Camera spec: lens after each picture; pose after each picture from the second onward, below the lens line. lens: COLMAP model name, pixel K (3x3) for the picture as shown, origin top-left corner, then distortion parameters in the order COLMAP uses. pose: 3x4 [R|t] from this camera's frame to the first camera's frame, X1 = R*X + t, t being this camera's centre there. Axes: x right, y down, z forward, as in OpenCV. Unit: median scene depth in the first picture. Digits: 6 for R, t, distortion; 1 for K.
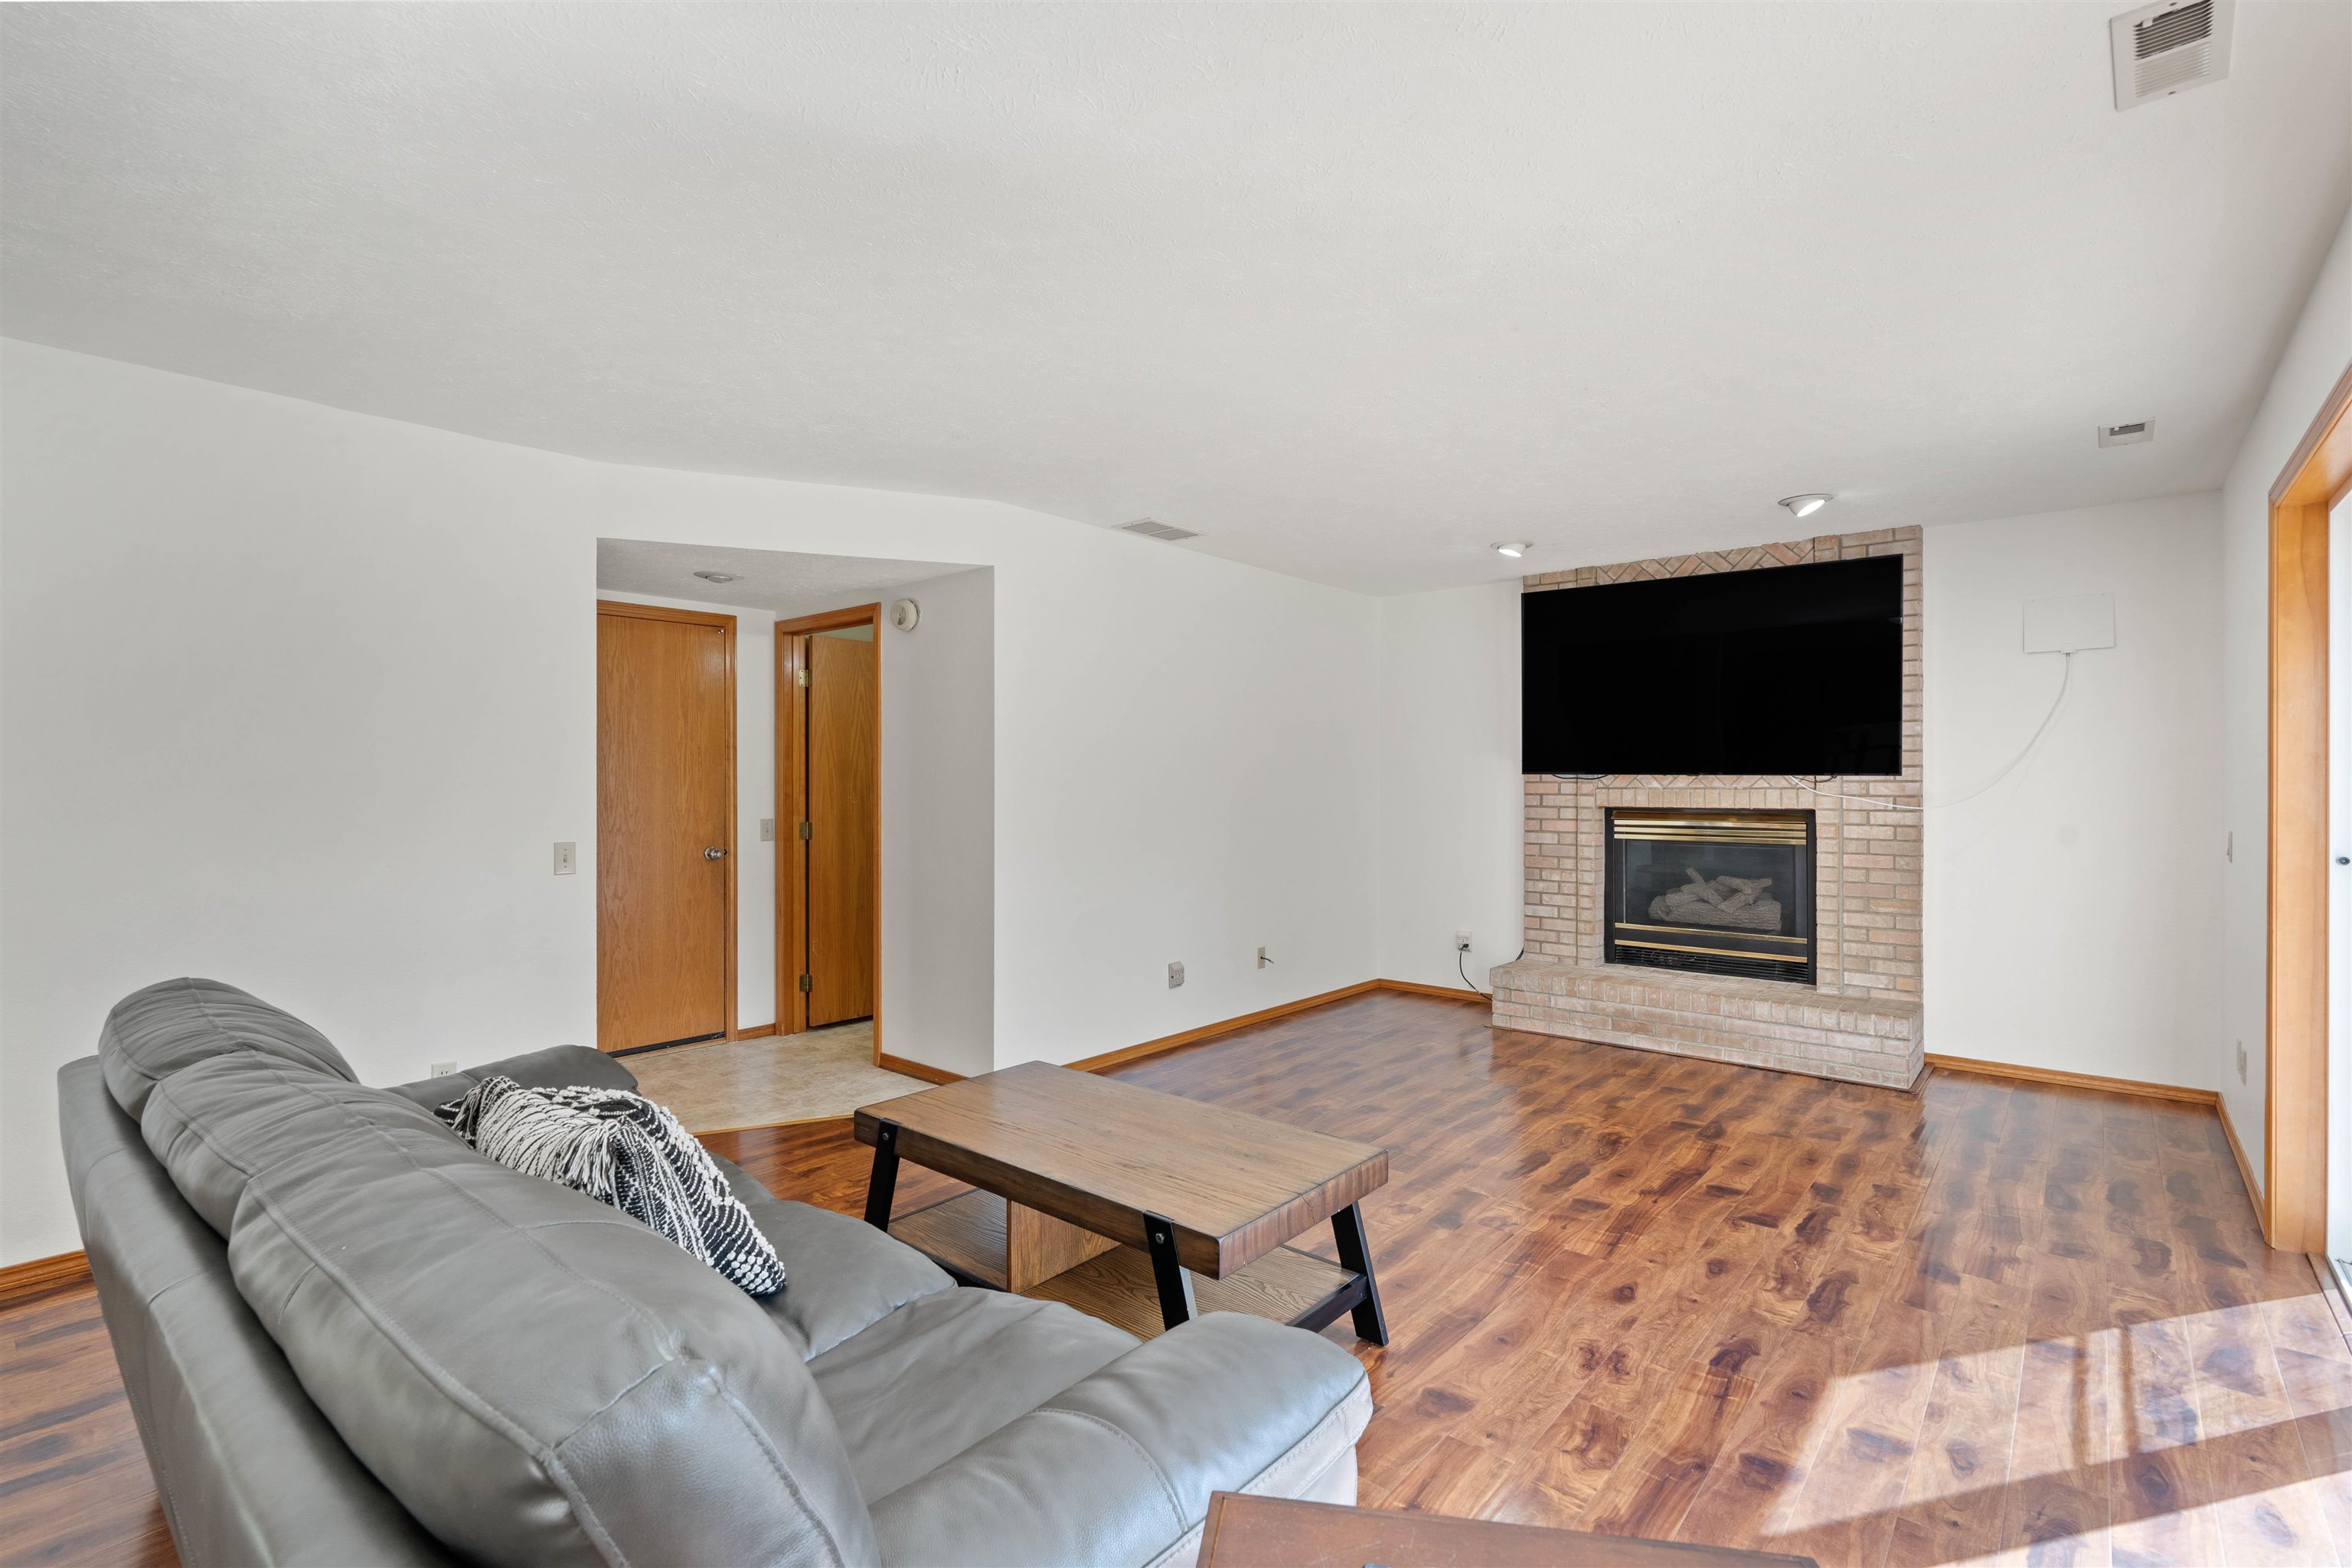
lens RADIAL K [[1077.2, 0, 1177.4], [0, 1077.2, 781.1], [0, 0, 1]] dist [-0.003967, -0.001246]
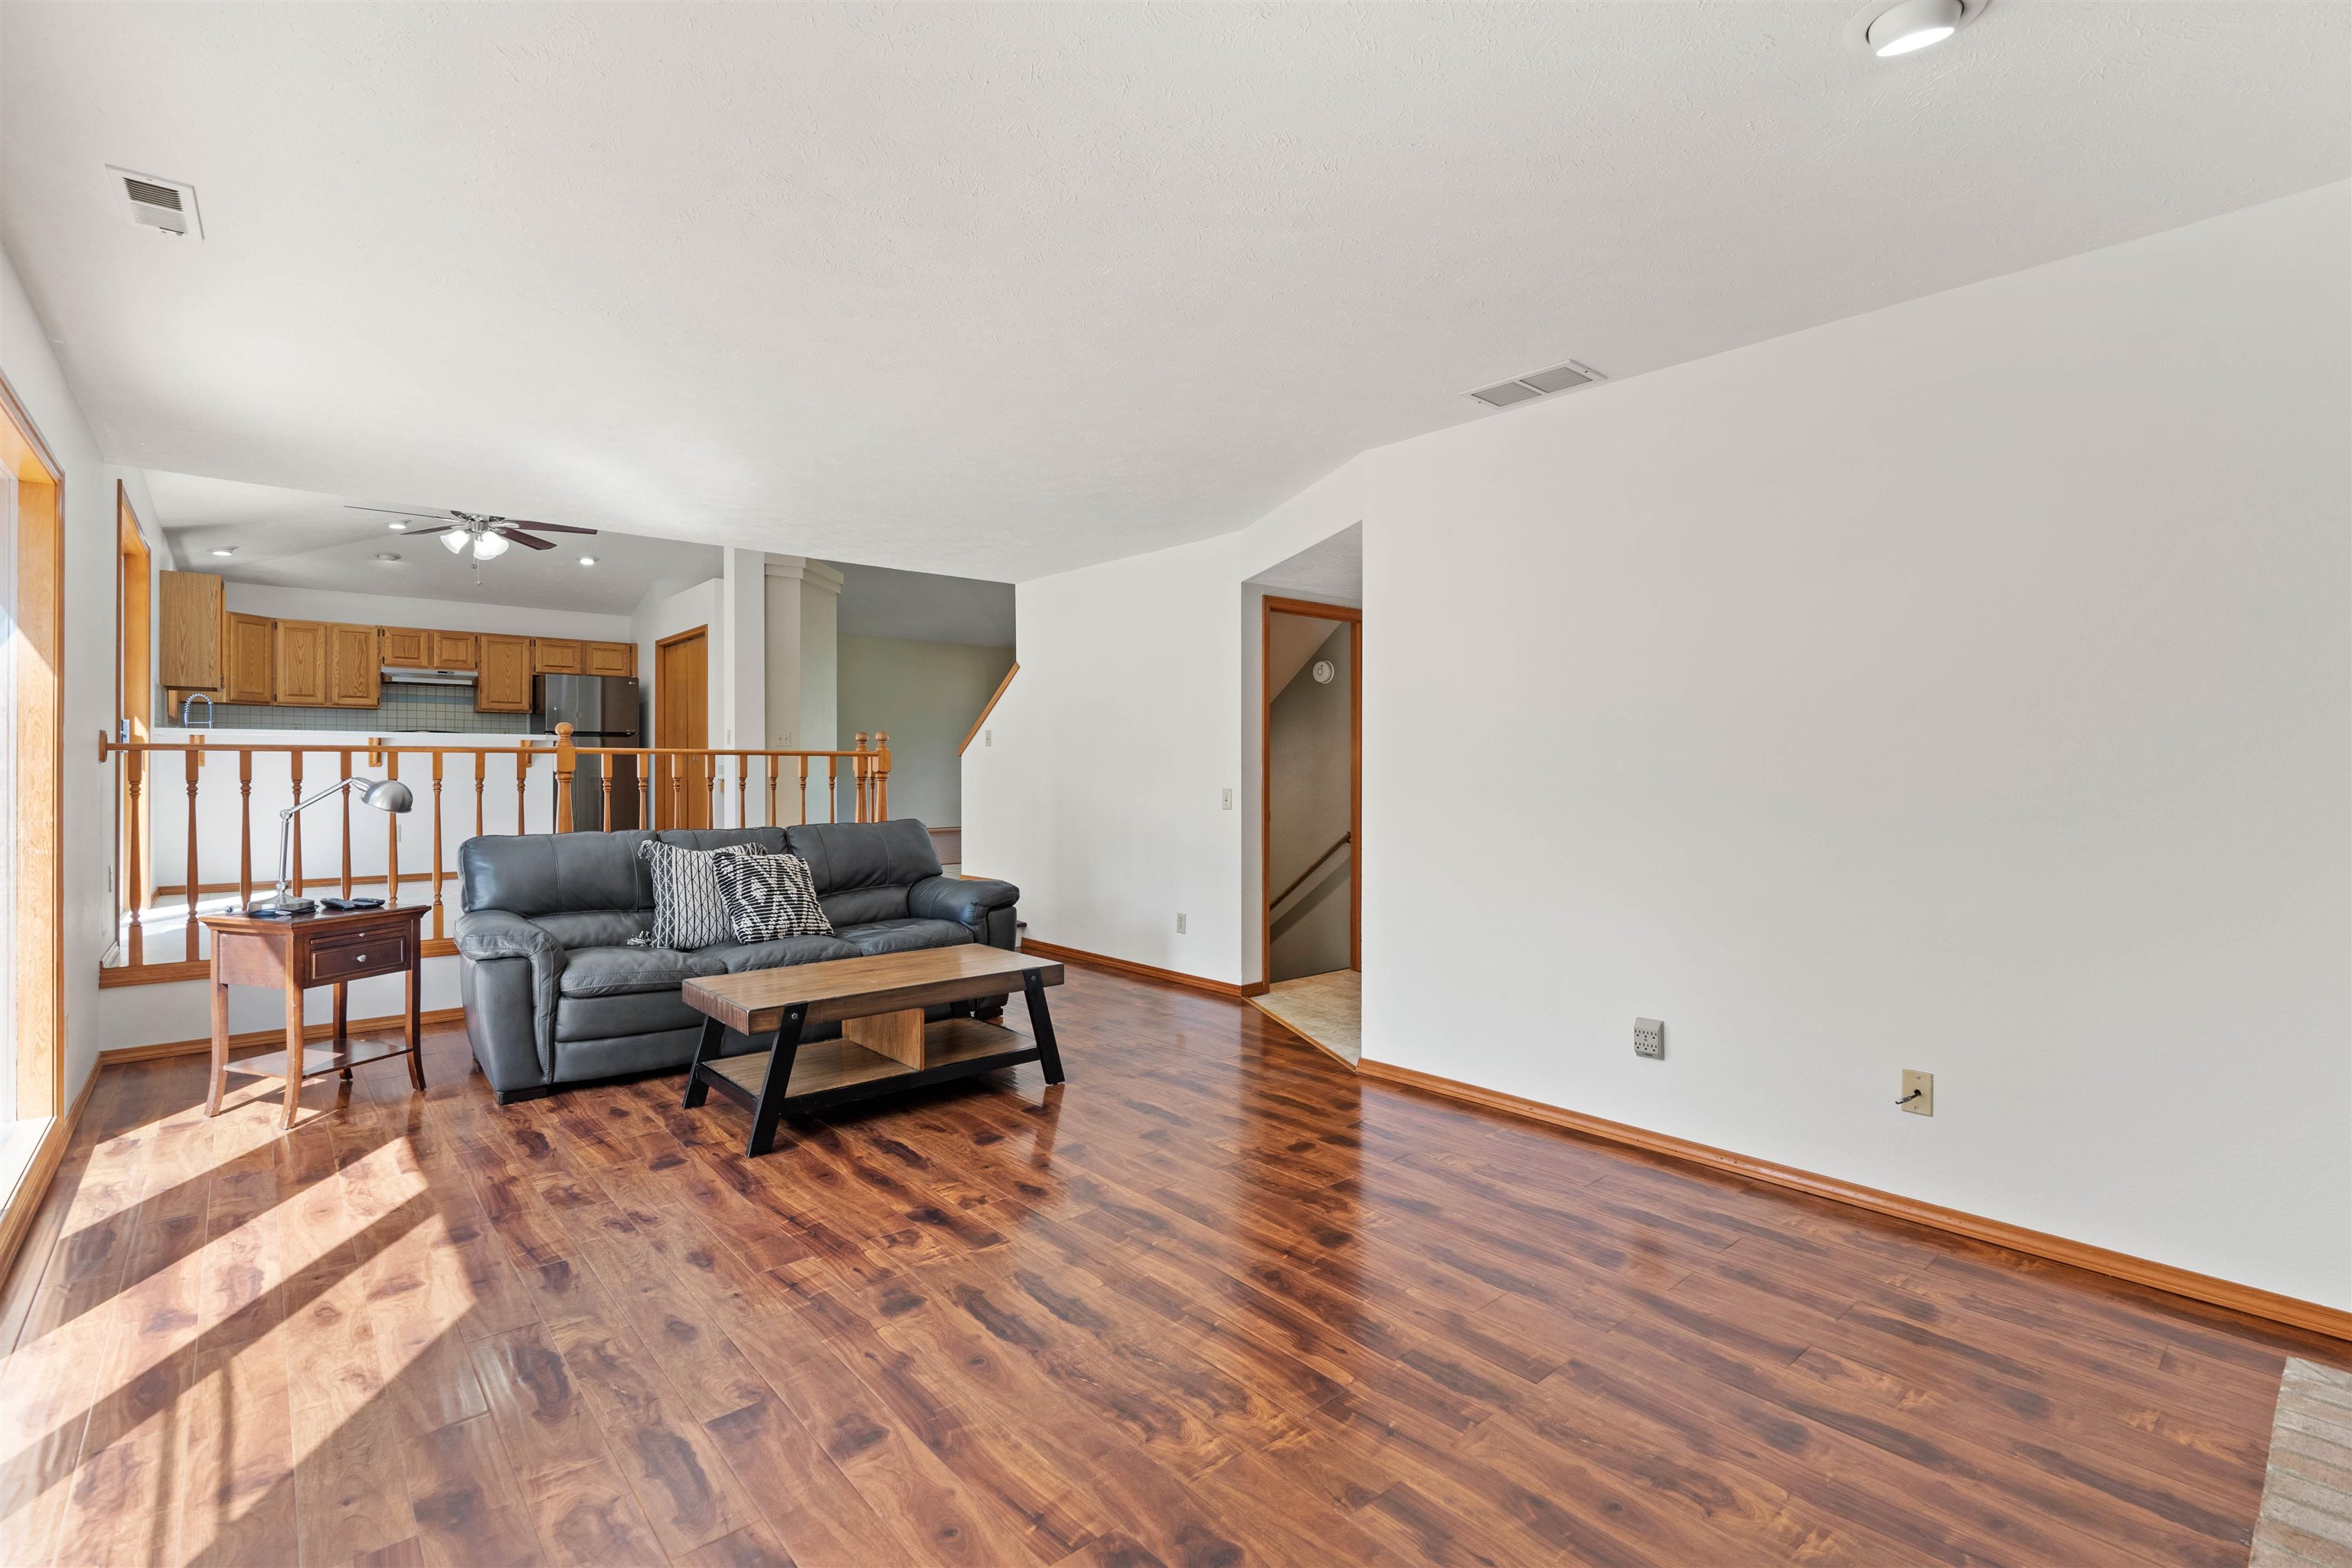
lens RADIAL K [[1077.2, 0, 1172.3], [0, 1077.2, 777.3], [0, 0, 1]] dist [-0.003967, -0.001246]
pose [[-0.154703, 0.009691, -0.987913, 1.397719], [0.001233, 0.999953, 0.009616, 0.034173], [0.987960, 0.000270, -0.154708, 1.681996]]
